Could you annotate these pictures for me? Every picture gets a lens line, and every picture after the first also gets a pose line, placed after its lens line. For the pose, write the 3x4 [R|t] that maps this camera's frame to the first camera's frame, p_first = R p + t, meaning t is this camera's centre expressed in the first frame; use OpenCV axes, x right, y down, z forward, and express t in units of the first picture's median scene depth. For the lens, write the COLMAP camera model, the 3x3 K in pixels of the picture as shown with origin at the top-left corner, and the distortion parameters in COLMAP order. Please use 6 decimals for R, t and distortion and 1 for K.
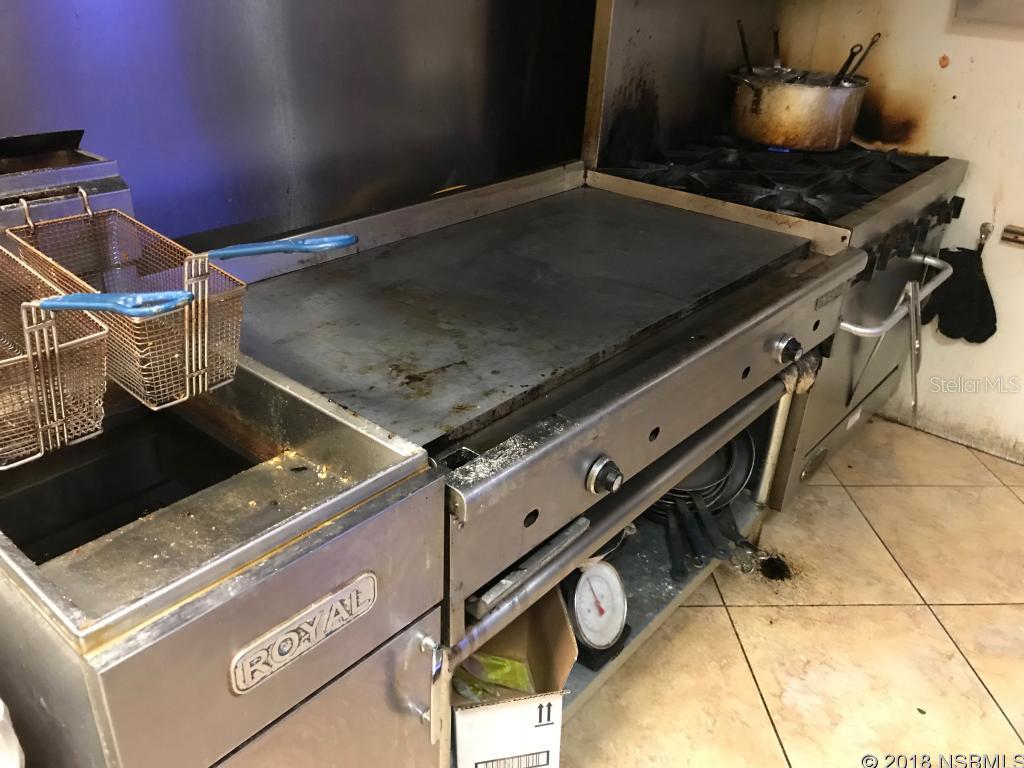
lens RADIAL K [[839.4, 0, 487.3], [0, 839.4, 383.9], [0, 0, 1]] dist [0.003499, 0.000068]
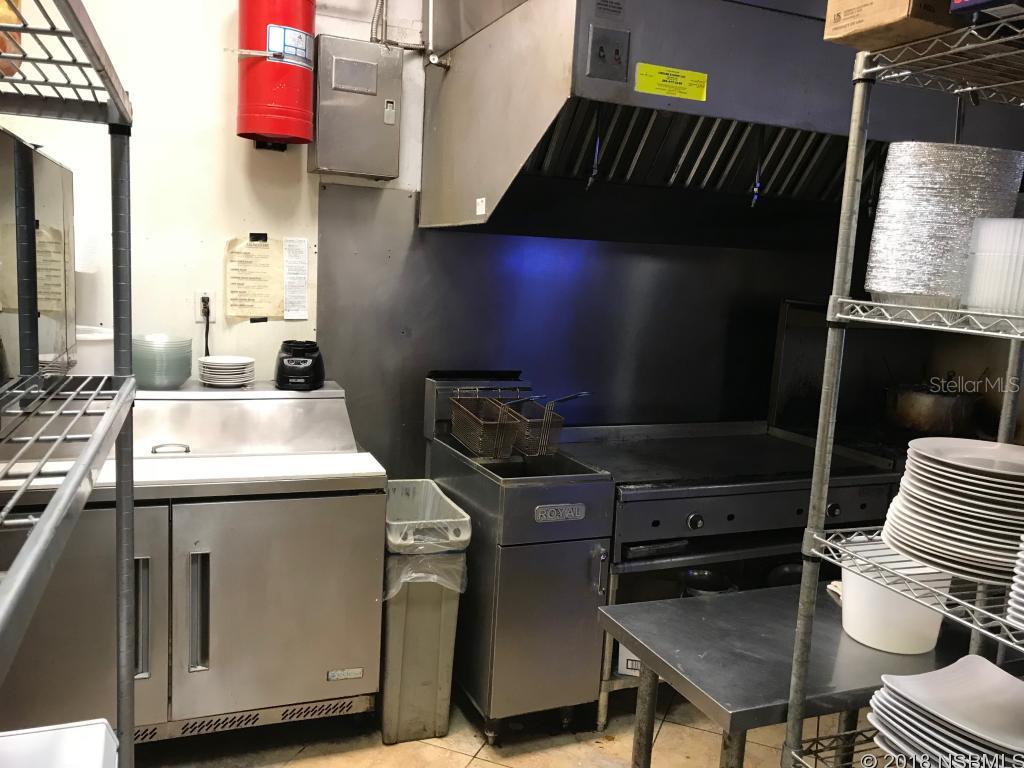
lens RADIAL K [[829.8, 0, 507.9], [0, 829.8, 384.4], [0, 0, 1]] dist [0.009310, -0.000955]
pose [[0.912949, 0.069766, -0.402067, 0.584326], [-0.208870, 0.926320, -0.313536, 0.609976], [0.350568, 0.370221, 0.860255, -1.362000]]
